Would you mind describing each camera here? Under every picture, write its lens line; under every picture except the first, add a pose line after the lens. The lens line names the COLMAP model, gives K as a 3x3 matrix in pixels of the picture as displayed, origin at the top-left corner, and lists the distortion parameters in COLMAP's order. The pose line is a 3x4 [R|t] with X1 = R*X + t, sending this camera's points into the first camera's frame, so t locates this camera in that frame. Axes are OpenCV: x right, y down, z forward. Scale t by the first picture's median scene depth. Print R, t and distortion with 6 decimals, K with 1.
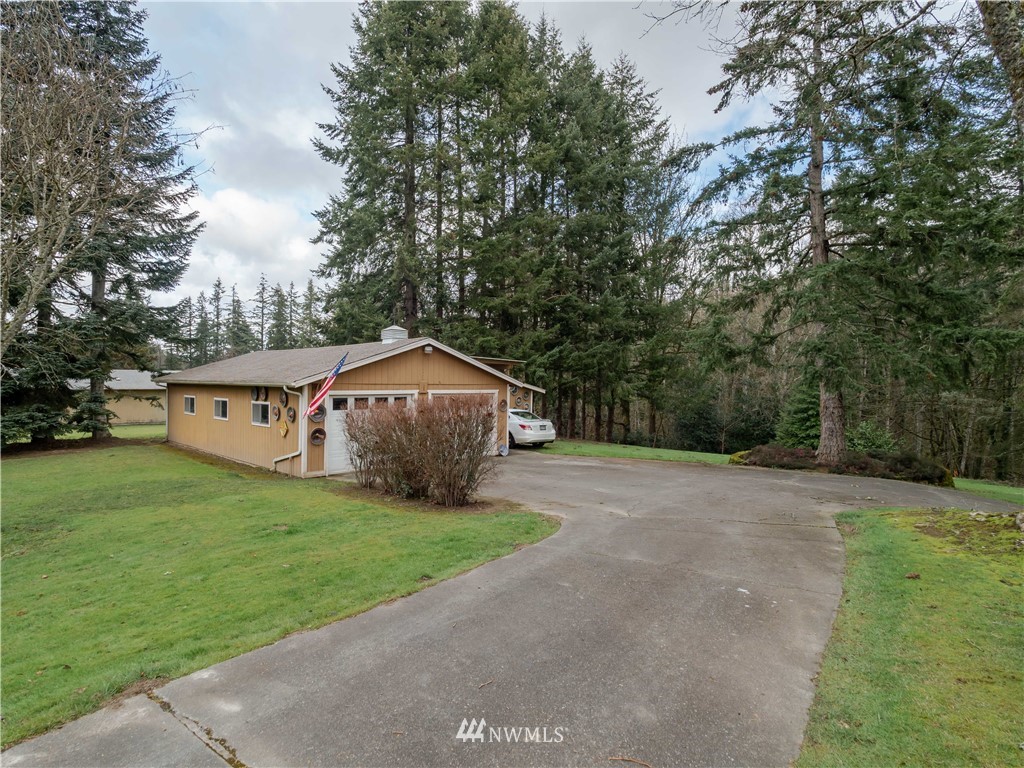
lens RADIAL K [[547.2, 0, 512.0], [0, 547.2, 384.0], [0, 0, 1]] dist [-0.003646, -0.000231]
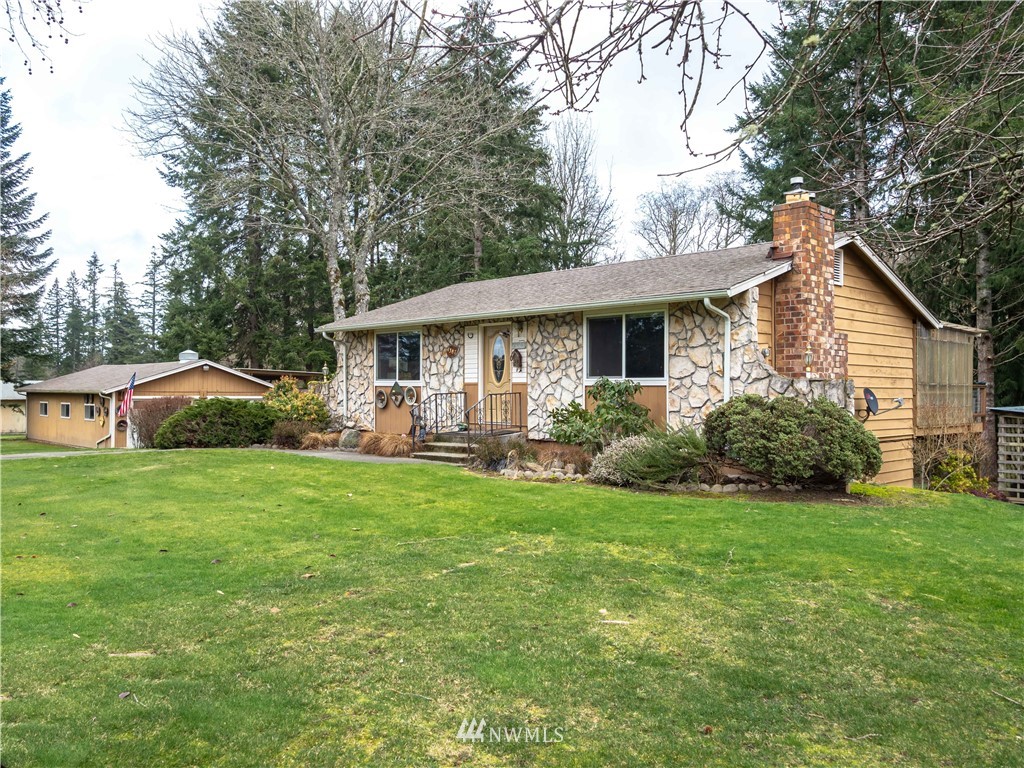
lens RADIAL K [[843.1, 0, 512.0], [0, 843.1, 384.0], [0, 0, 1]] dist [0.009667, -0.000546]
pose [[0.999145, -0.003468, -0.041187, 0.328709], [0.002844, 0.999880, -0.015200, 0.006988], [0.041235, 0.015070, 0.999036, -0.522540]]
